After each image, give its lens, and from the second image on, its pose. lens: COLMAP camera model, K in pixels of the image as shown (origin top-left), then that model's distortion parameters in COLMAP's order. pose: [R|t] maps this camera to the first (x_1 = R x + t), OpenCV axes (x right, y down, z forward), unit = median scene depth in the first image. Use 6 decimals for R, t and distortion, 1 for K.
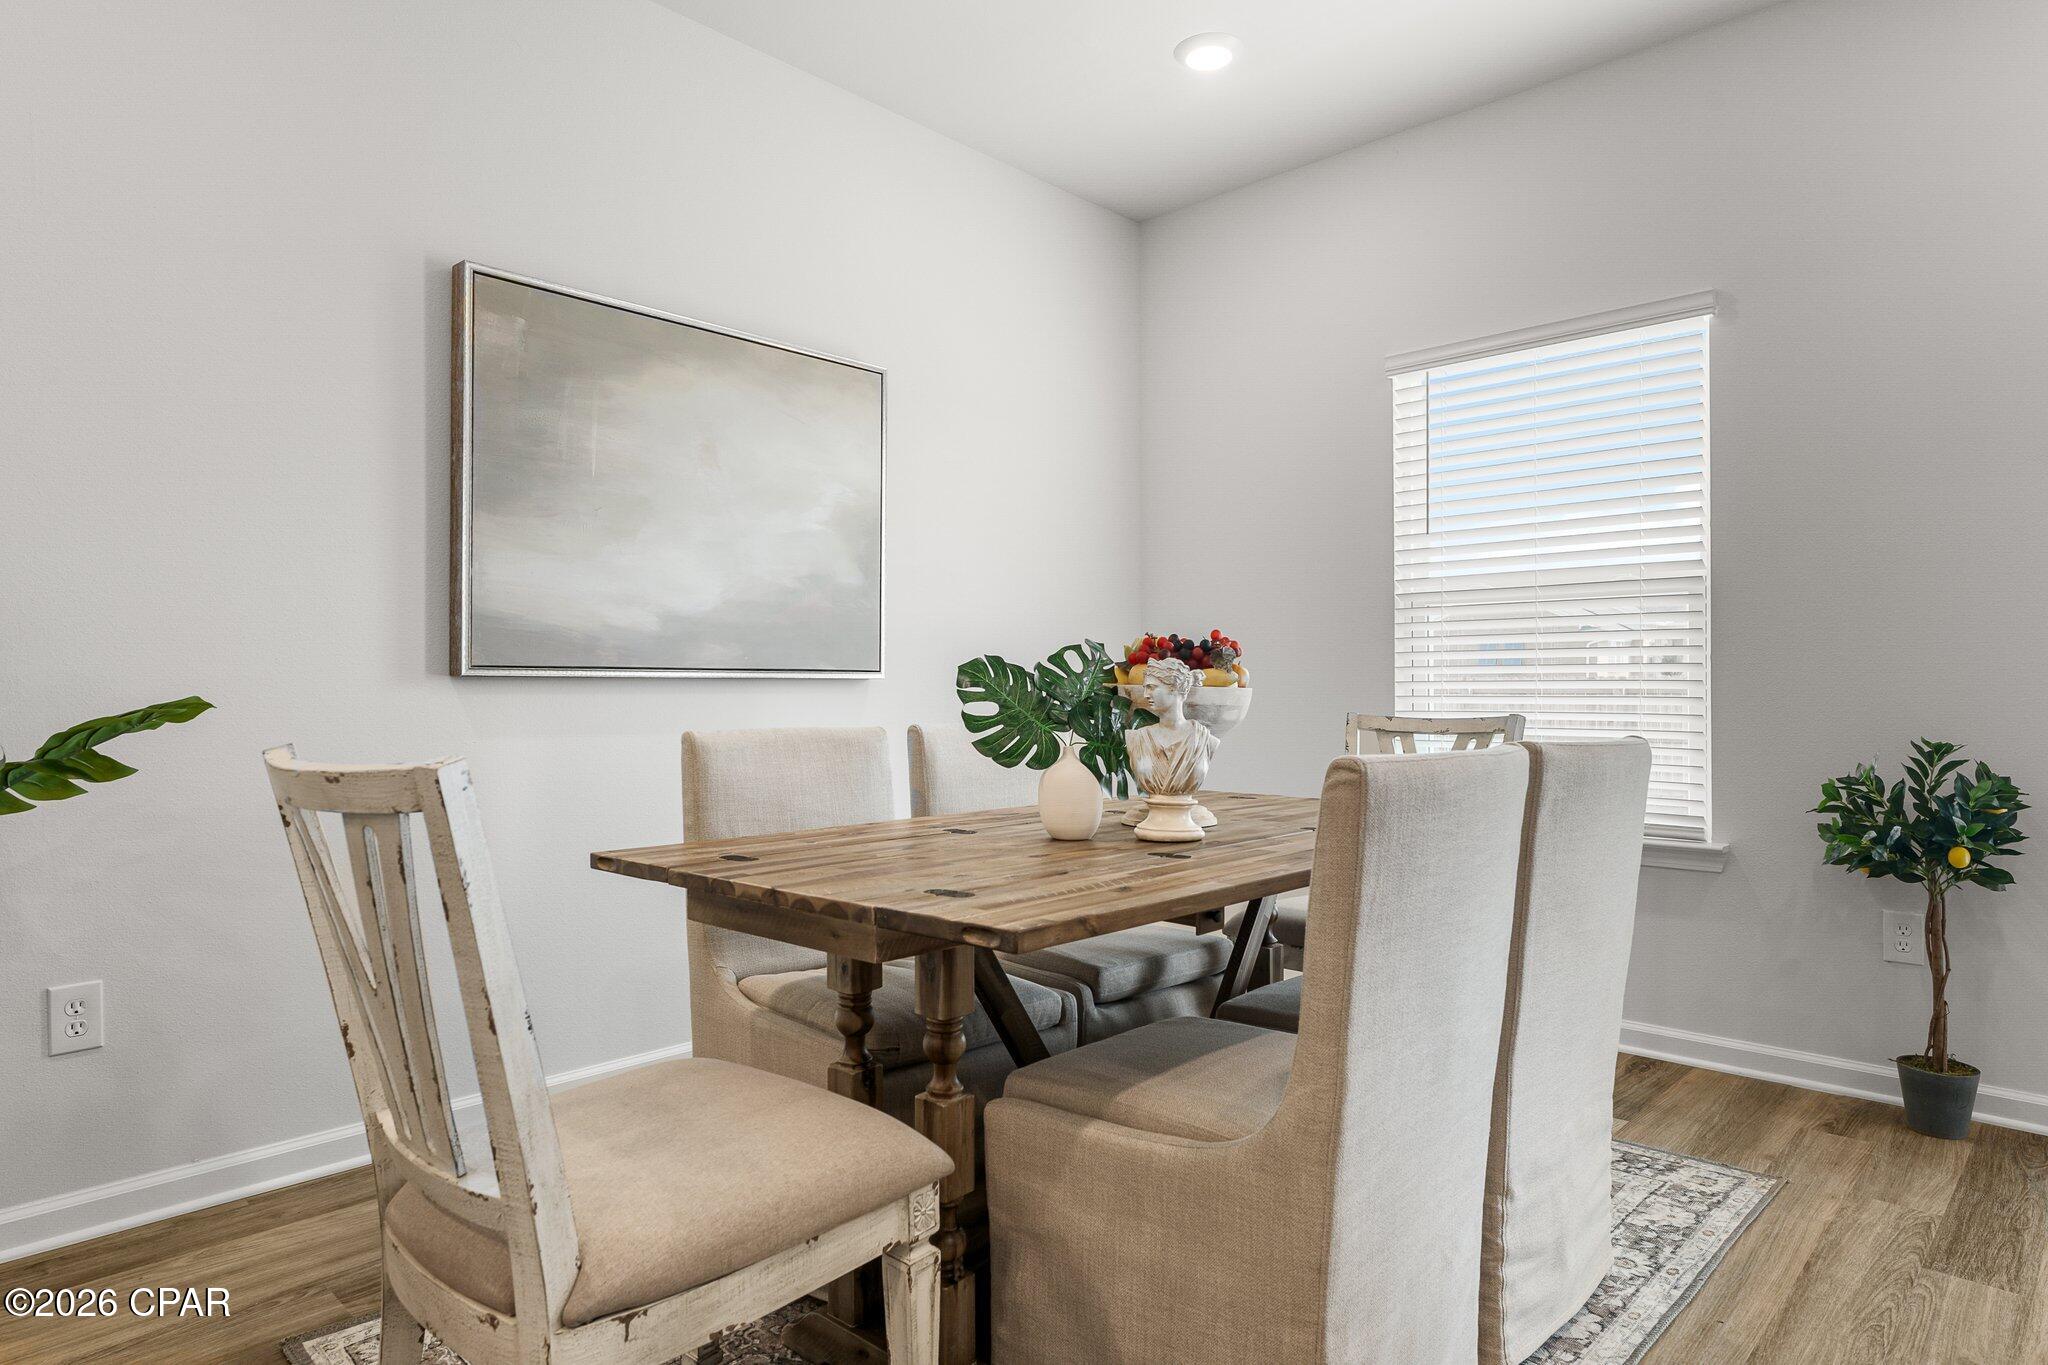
lens RADIAL K [[1192.2, 0, 1031.8], [0, 1192.2, 666.8], [0, 0, 1]] dist [0.003831, 0.000200]
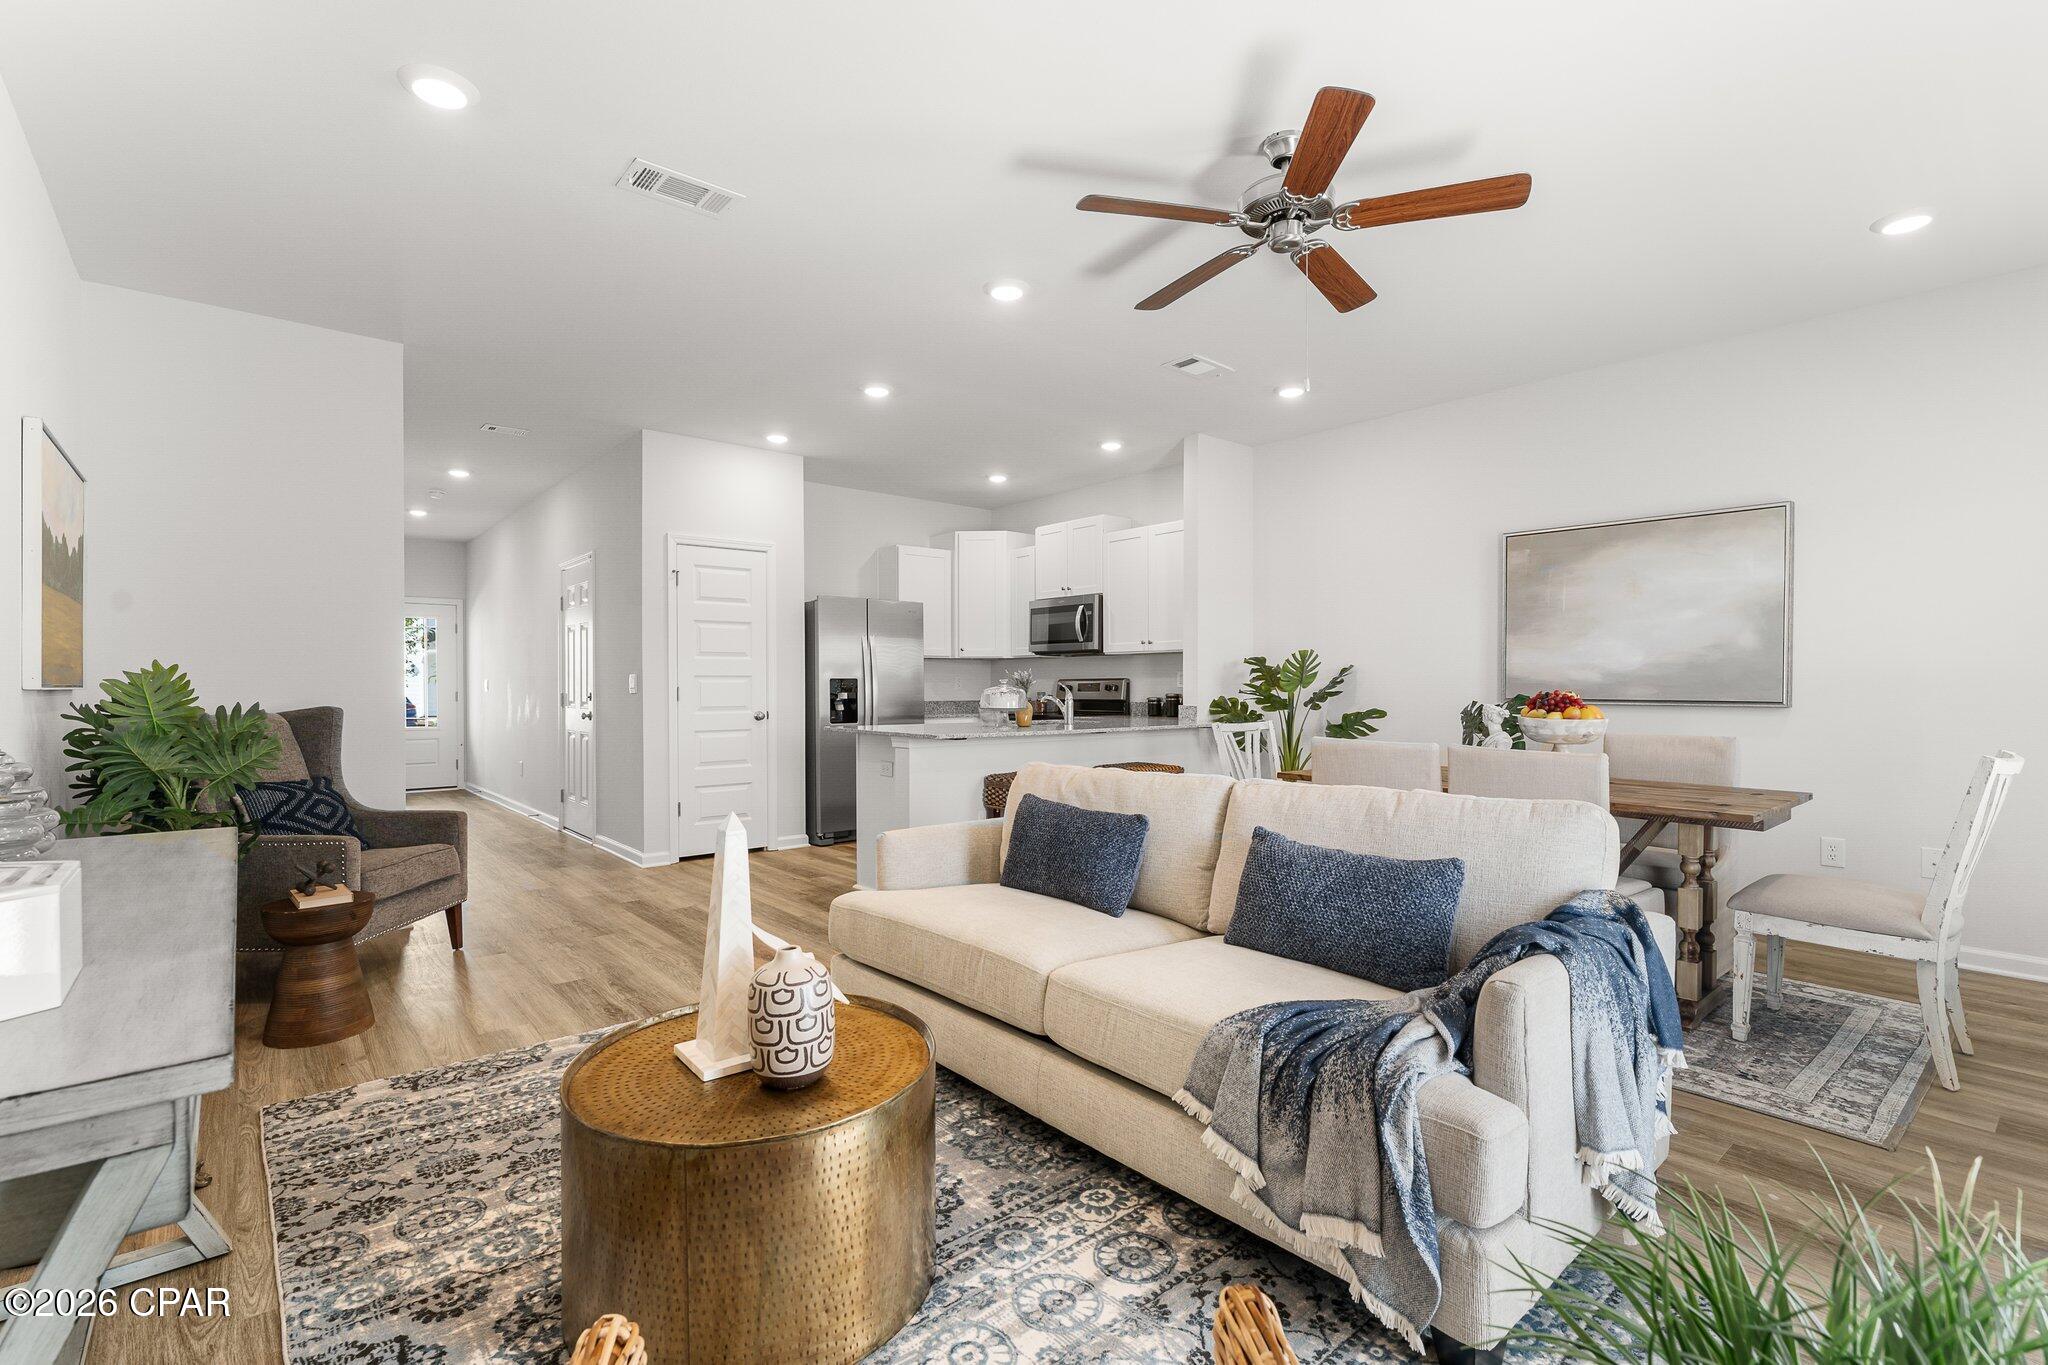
lens RADIAL K [[932.4, 0, 1007.2], [0, 932.4, 692.6], [0, 0, 1]] dist [0.018428, 0.000646]
pose [[-0.128376, 0.012568, -0.991646, 1.889144], [0.019648, 0.999756, 0.010127, -0.063603], [0.991531, -0.018184, -0.128592, 0.282162]]
